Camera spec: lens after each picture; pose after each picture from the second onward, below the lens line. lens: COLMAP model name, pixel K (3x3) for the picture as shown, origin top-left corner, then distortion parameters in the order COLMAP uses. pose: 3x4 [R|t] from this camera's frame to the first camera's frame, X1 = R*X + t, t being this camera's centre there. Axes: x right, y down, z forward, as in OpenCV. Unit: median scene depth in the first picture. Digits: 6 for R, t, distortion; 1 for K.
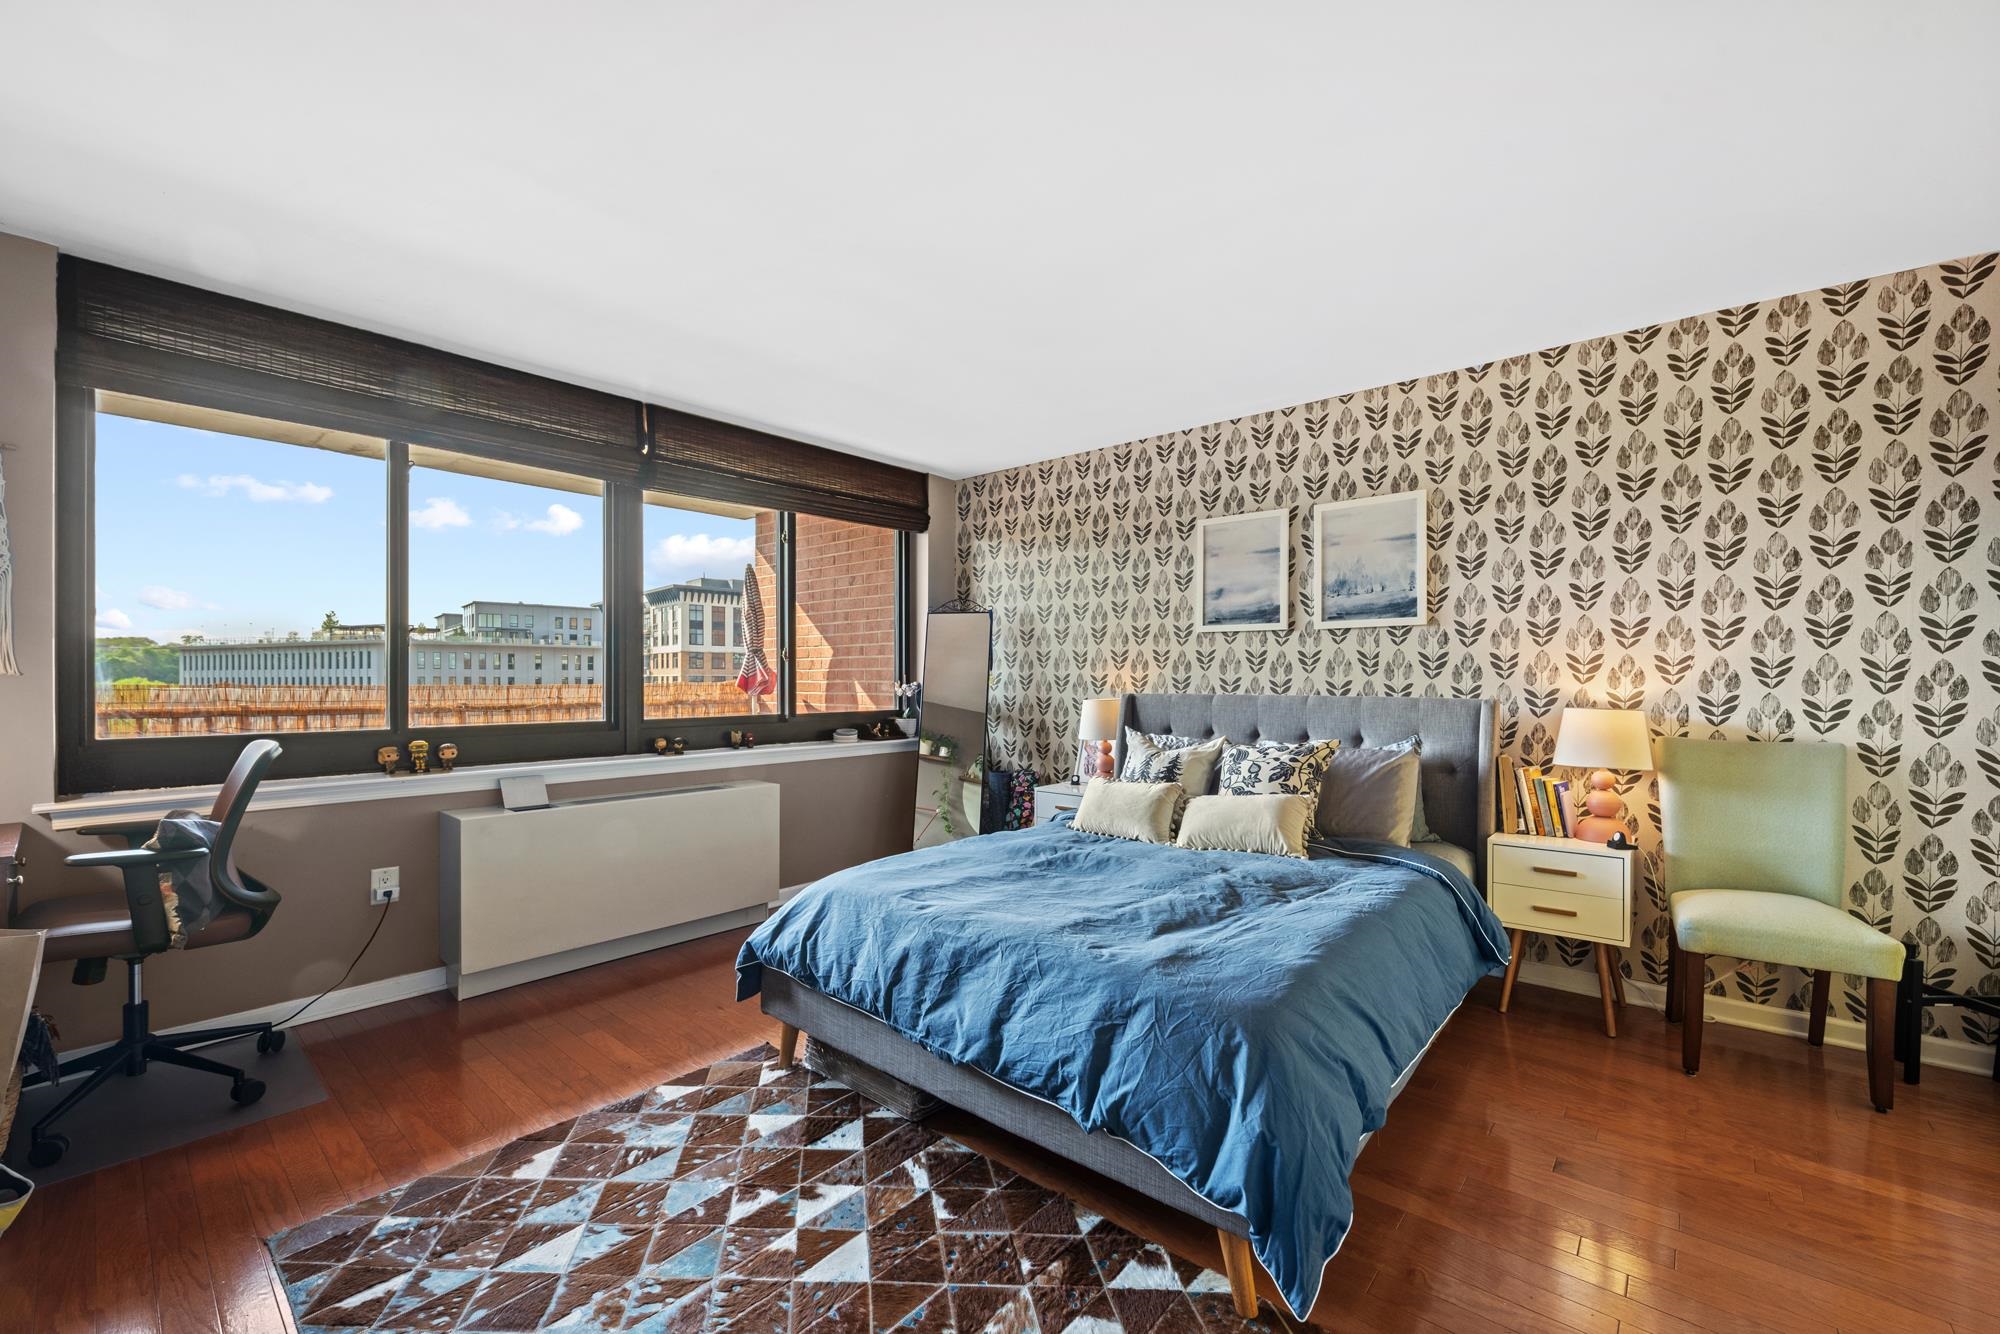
lens RADIAL K [[801.1, 0, 992.0], [0, 801.1, 684.4], [0, 0, 1]] dist [-0.002562, -0.000135]
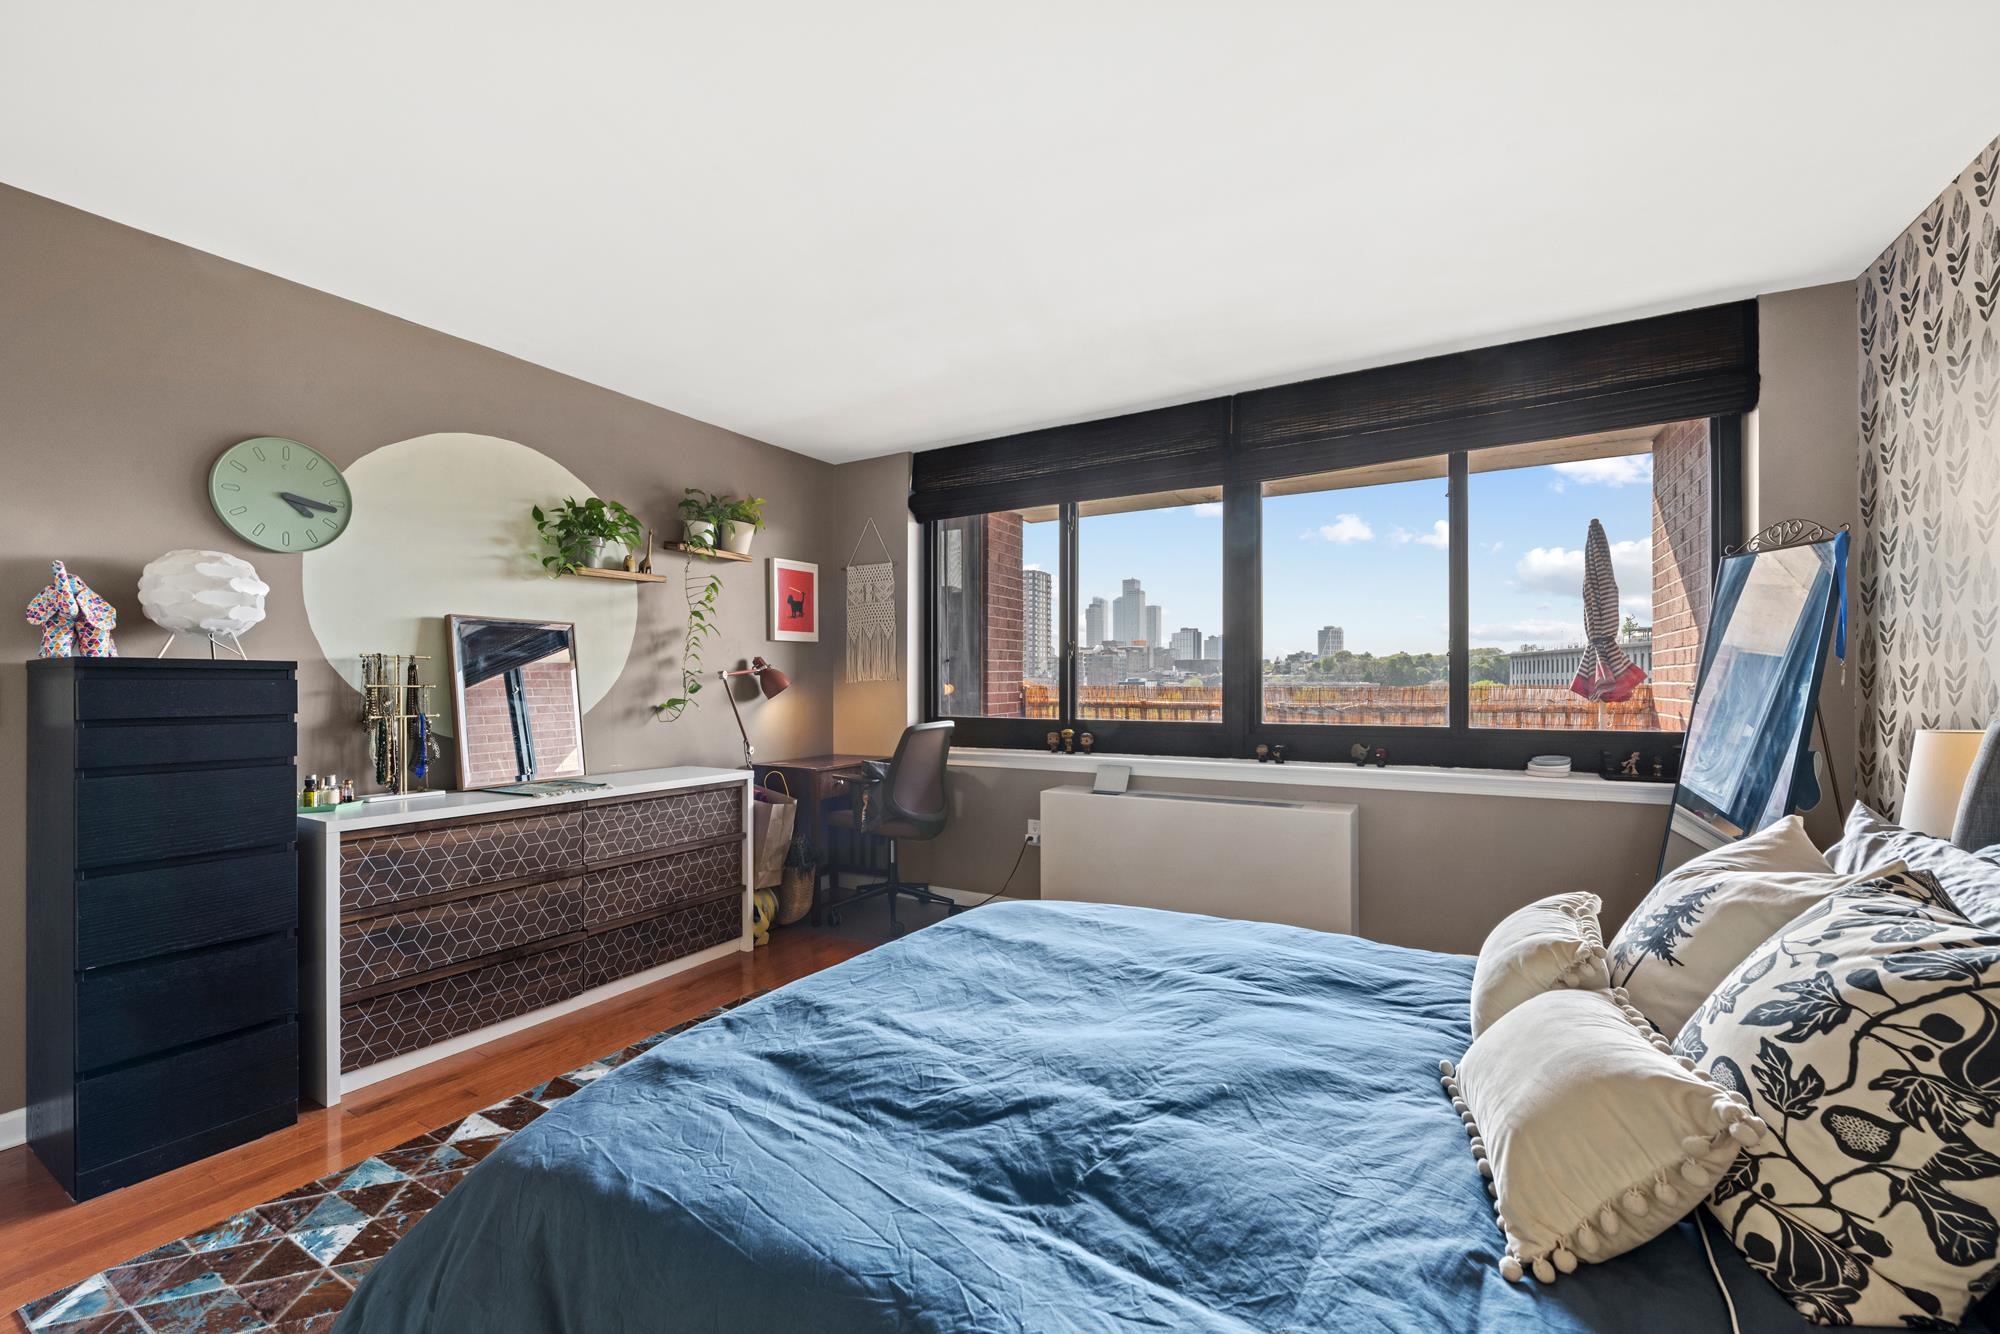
lens RADIAL K [[803.2, 0, 1006.0], [0, 803.2, 685.3], [0, 0, 1]] dist [-0.008029, -0.000622]
pose [[0.201838, 0.001666, -0.979417, 0.486674], [-0.002368, 0.999996, 0.001213, -0.002146], [0.979416, 0.002075, 0.201841, 0.565065]]
